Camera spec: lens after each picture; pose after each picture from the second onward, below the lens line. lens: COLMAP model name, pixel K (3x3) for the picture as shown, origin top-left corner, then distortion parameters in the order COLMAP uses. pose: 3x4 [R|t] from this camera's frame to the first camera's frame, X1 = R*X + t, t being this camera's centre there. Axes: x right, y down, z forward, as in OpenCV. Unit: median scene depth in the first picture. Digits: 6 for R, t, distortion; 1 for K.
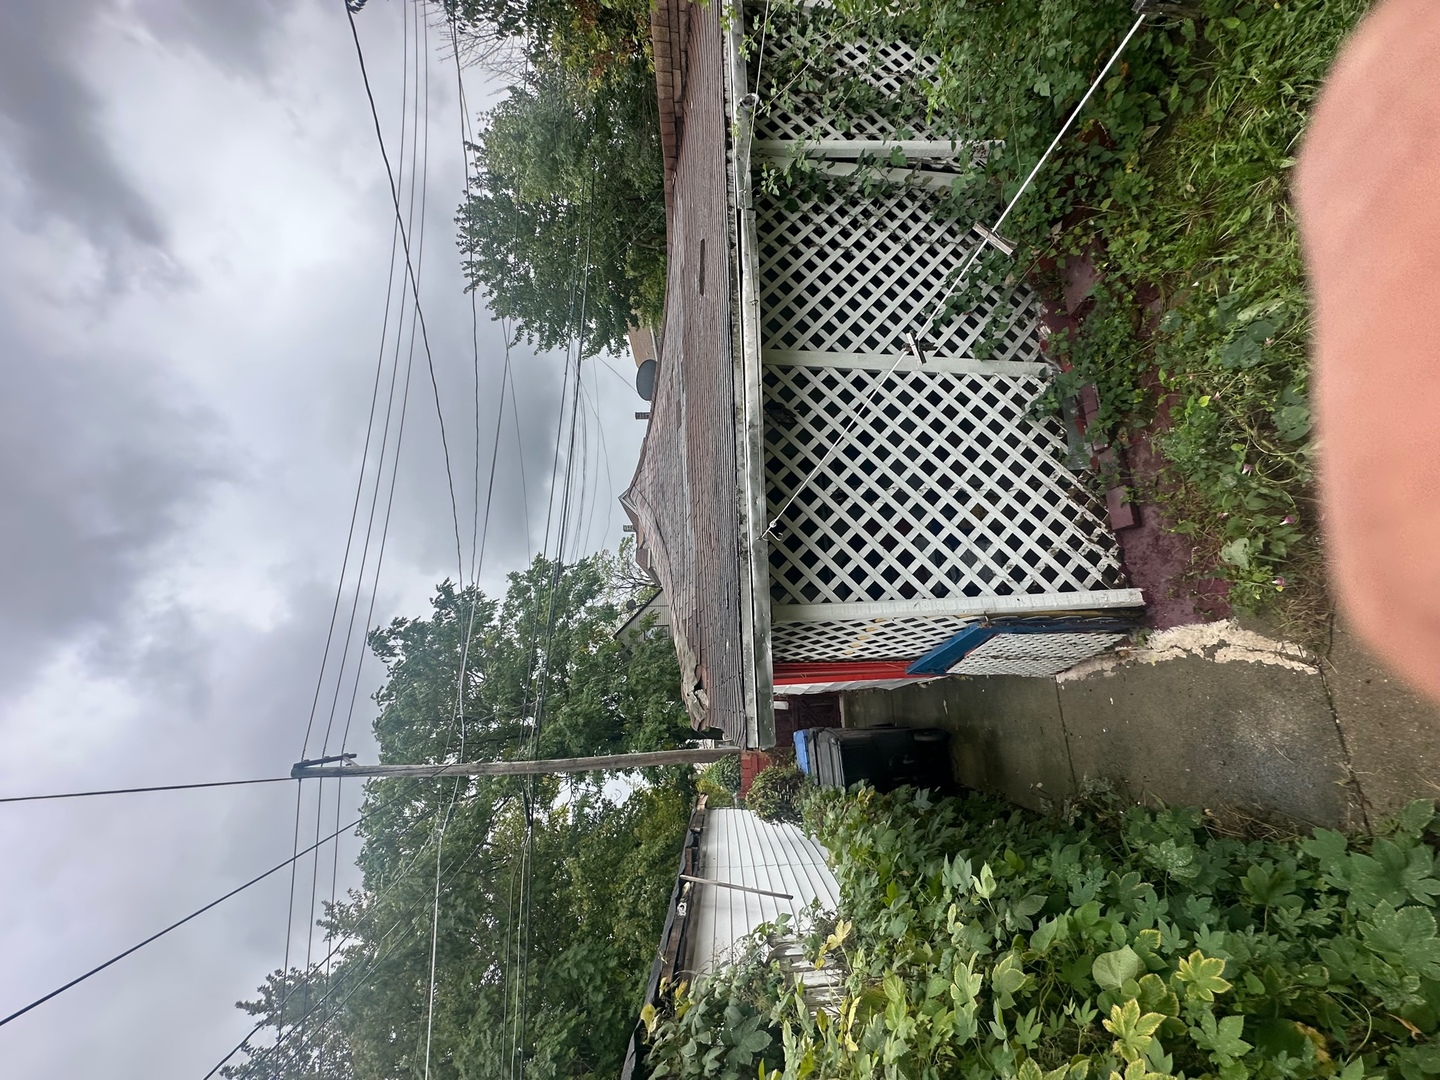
lens RADIAL K [[576.5, 0, 720.0], [0, 576.5, 540.0], [0, 0, 1]] dist [-0.002282, -0.000040]
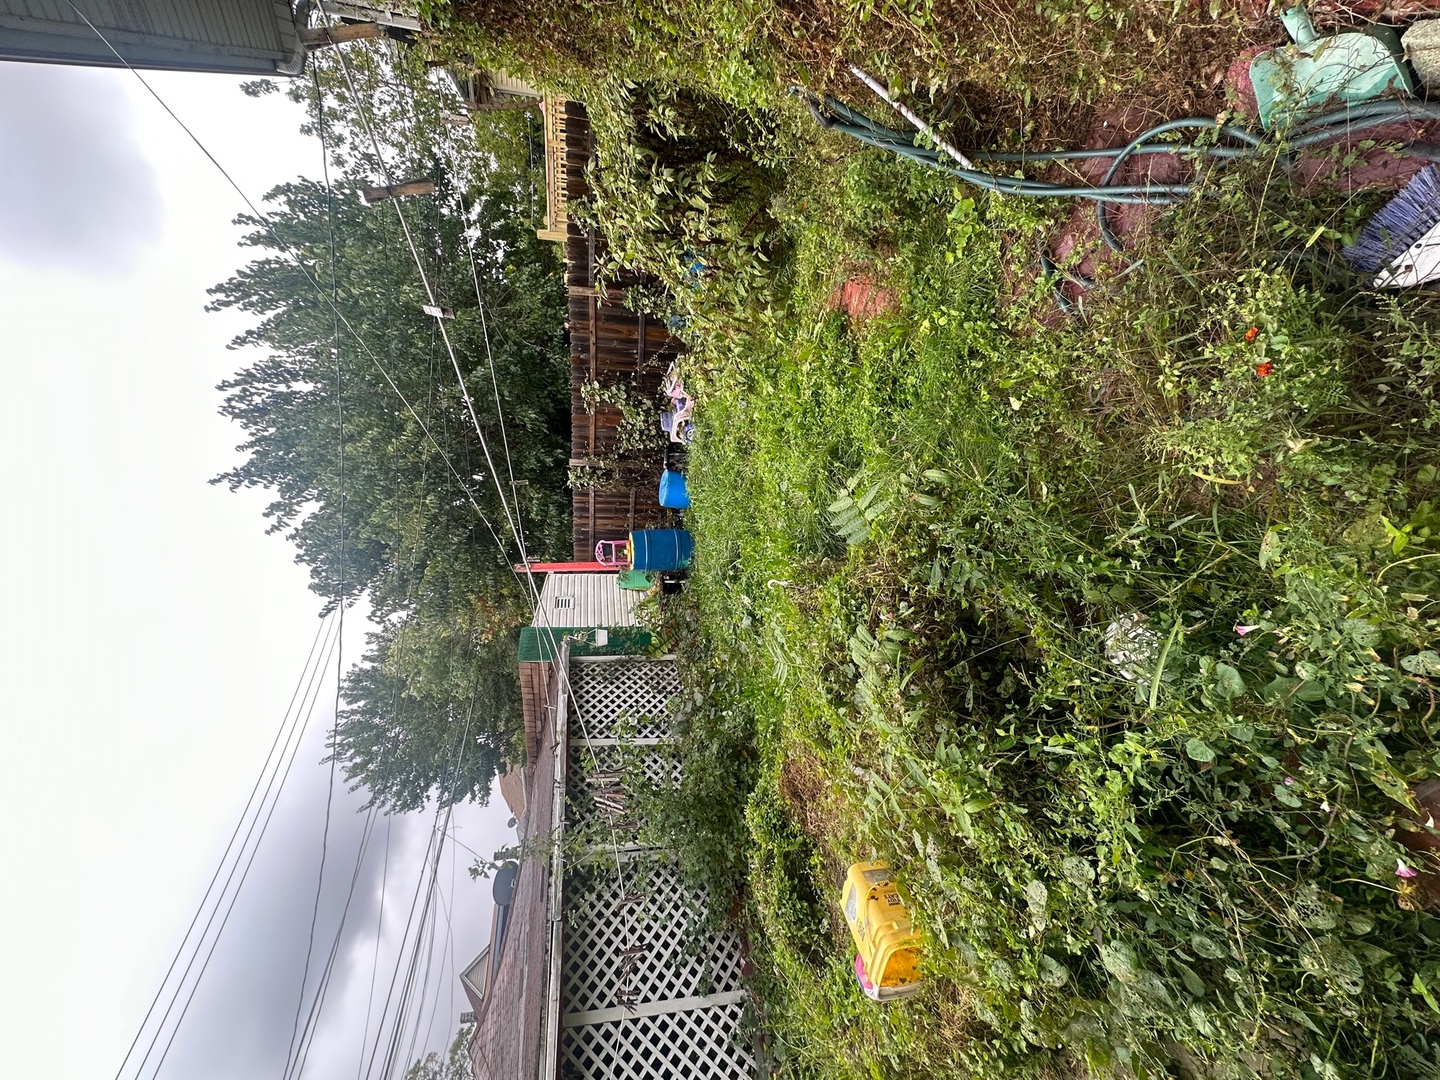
lens RADIAL K [[576.5, 0, 720.0], [0, 576.5, 540.0], [0, 0, 1]] dist [-0.002282, -0.000040]
pose [[0.978475, 0.015415, 0.205789, 0.141124], [0.114752, 0.788176, -0.604658, -0.340145], [-0.171518, 0.615257, 0.769441, -1.076866]]
